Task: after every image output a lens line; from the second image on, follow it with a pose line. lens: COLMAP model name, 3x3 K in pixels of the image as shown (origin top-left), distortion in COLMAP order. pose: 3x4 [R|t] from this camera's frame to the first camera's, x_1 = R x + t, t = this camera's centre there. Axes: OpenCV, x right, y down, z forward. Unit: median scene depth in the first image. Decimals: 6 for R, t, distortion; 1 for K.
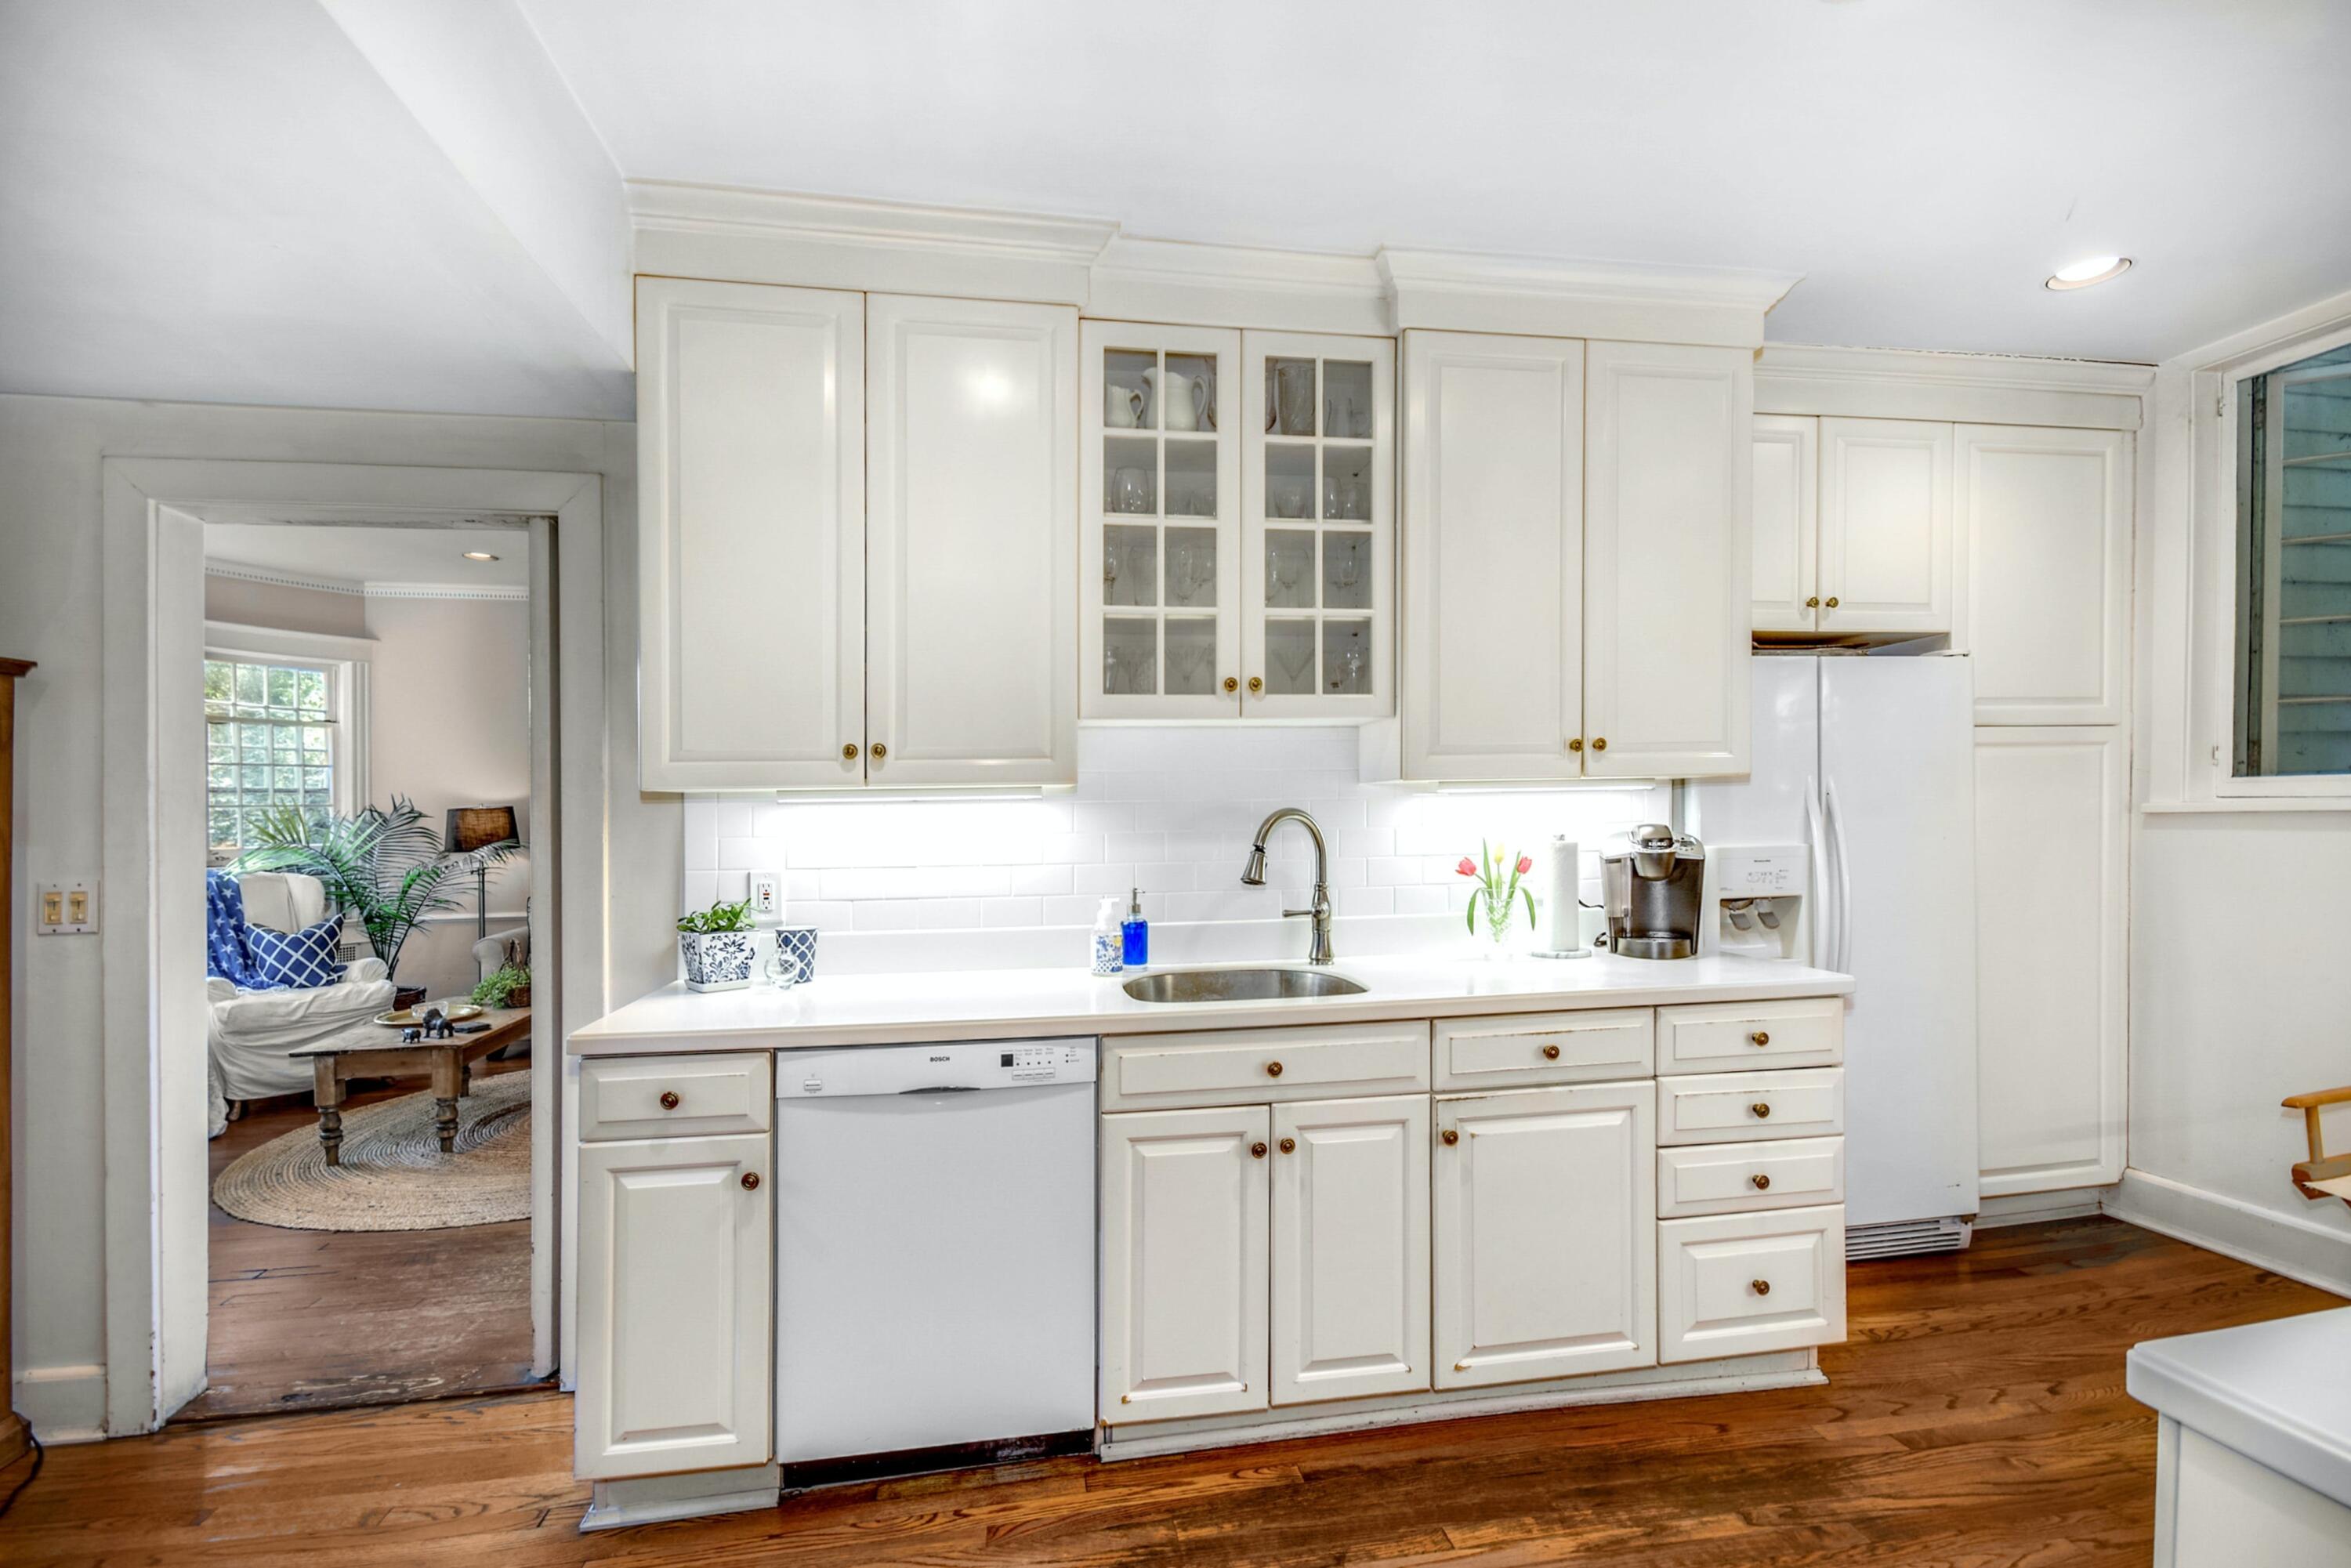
lens RADIAL K [[1046.9, 0, 1172.8], [0, 1046.9, 760.5], [0, 0, 1]] dist [-0.003562, -0.000679]
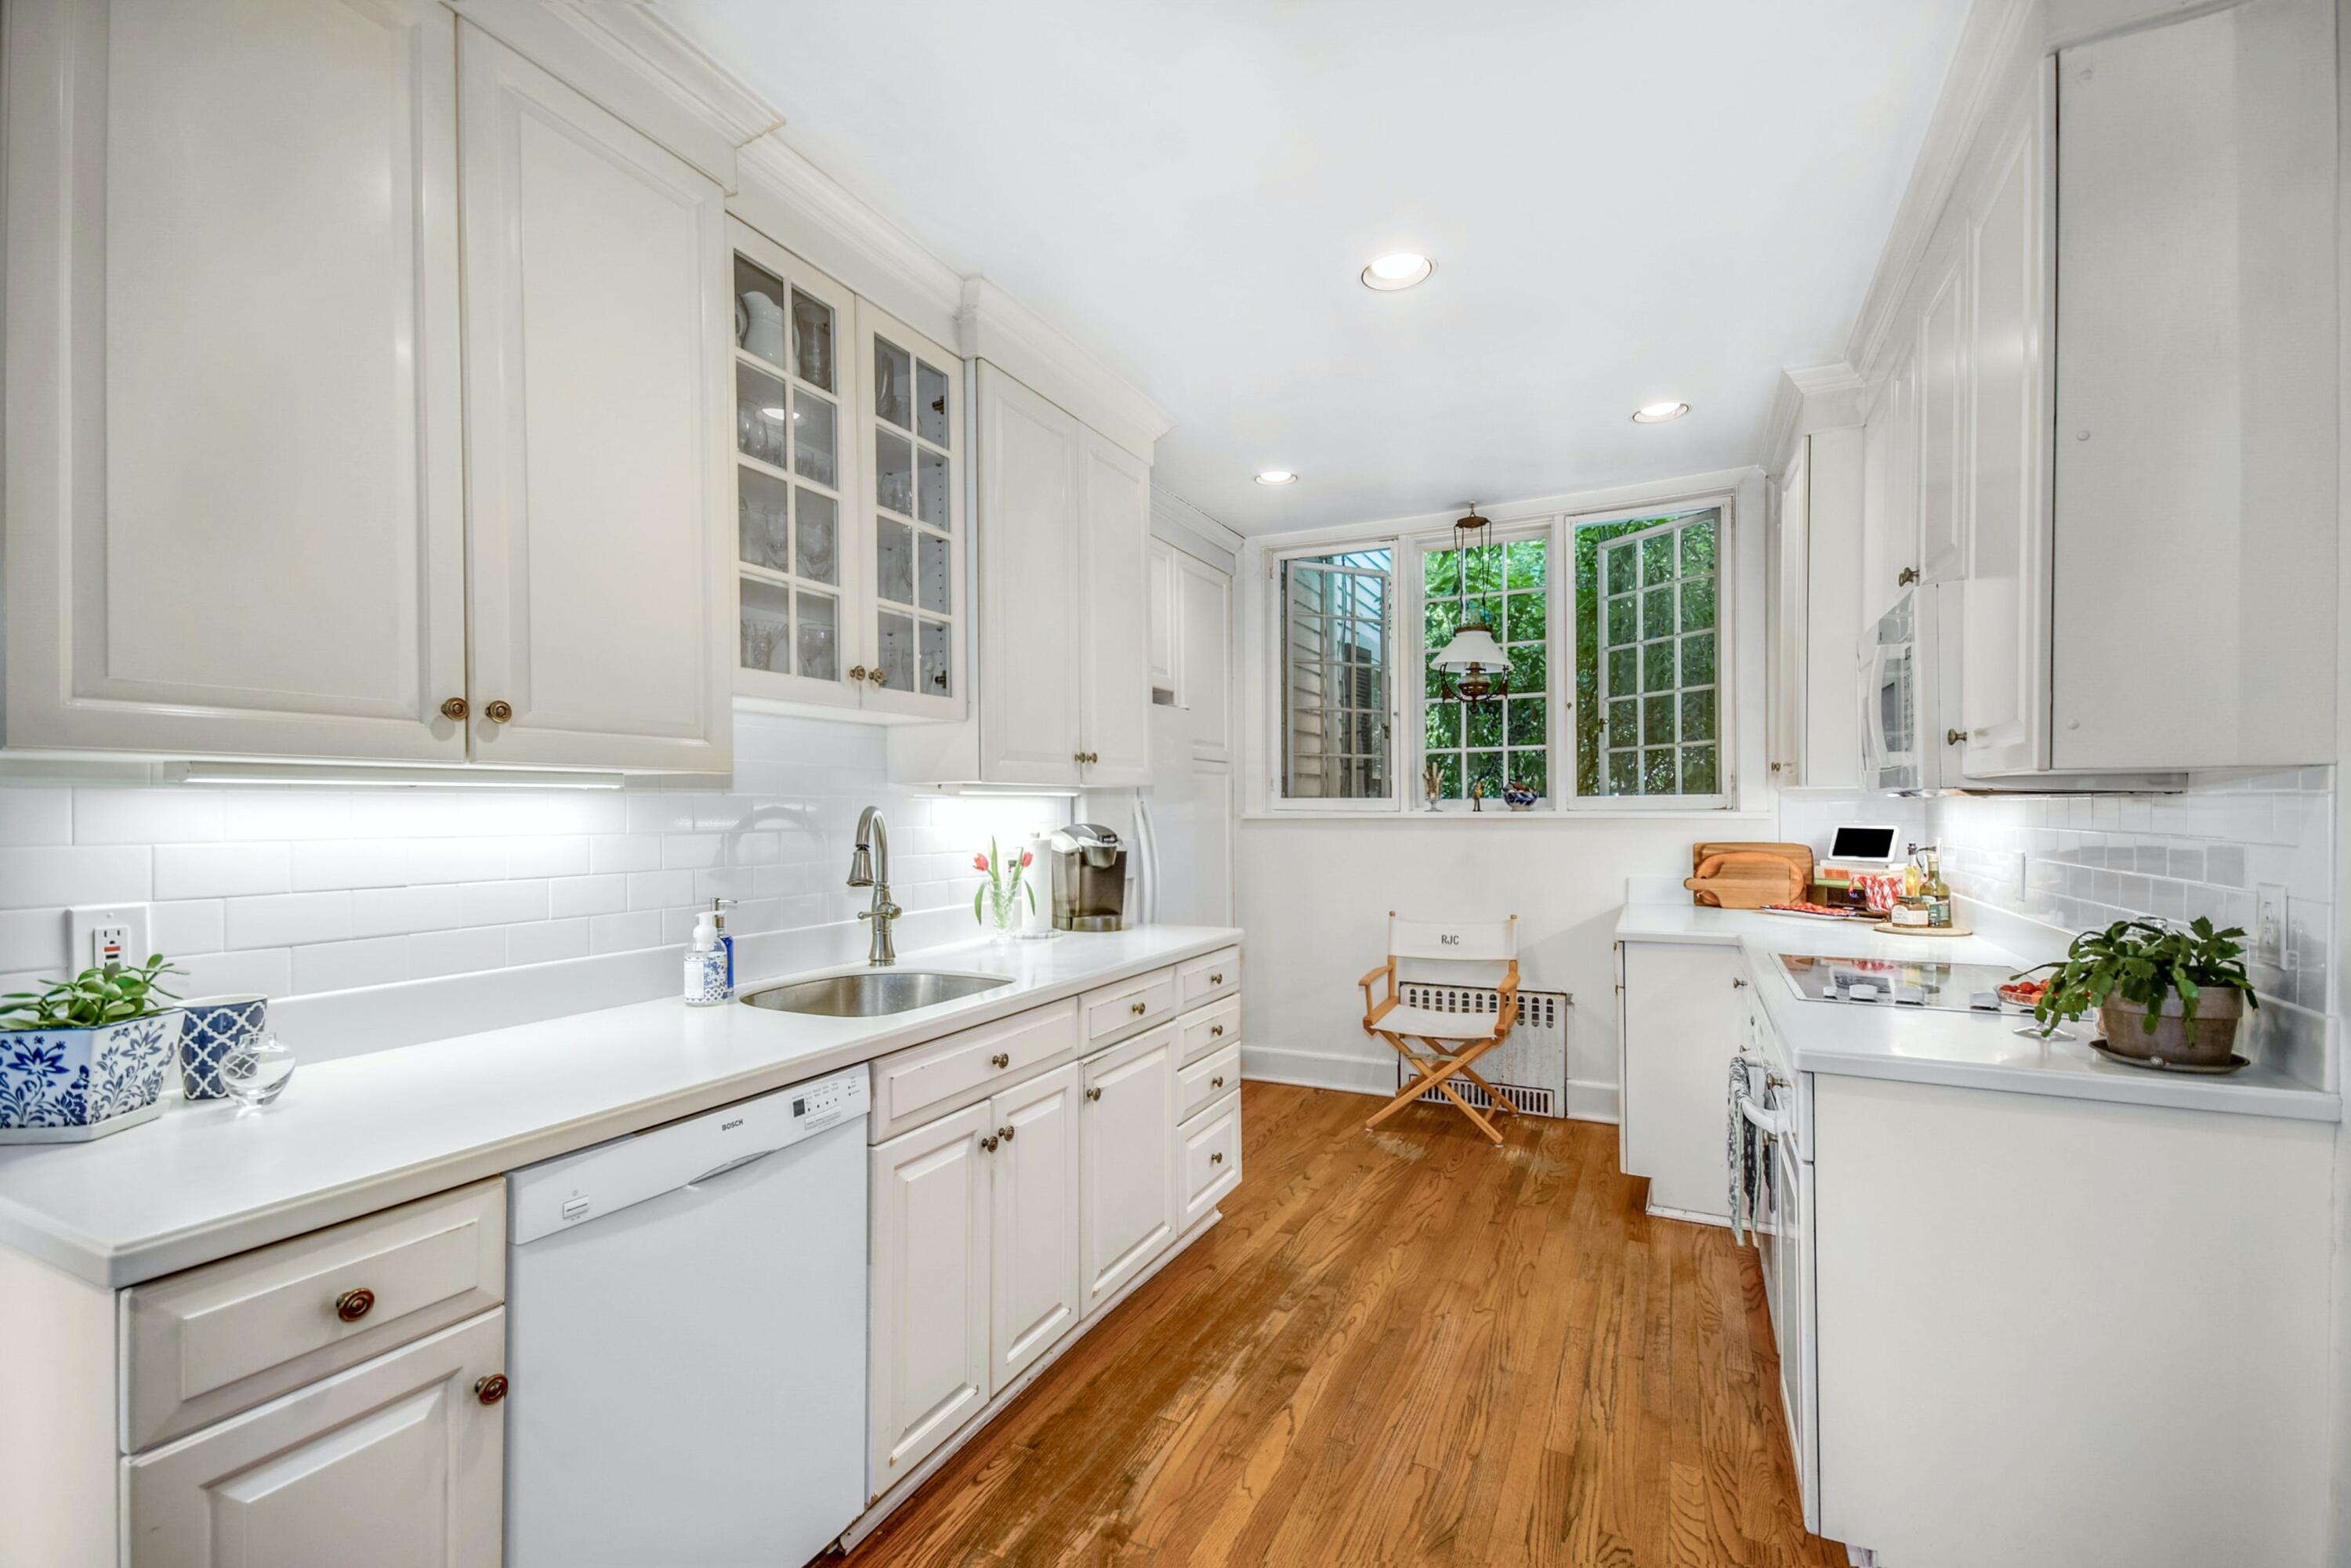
lens RADIAL K [[1013.7, 0, 1180.5], [0, 1013.7, 764.6], [0, 0, 1]] dist [0.022650, -0.000131]
pose [[0.573865, 0.051481, 0.817330, -0.563975], [-0.050003, 0.998363, -0.027775, 0.021445], [-0.817422, -0.024930, 0.575500, 0.259851]]
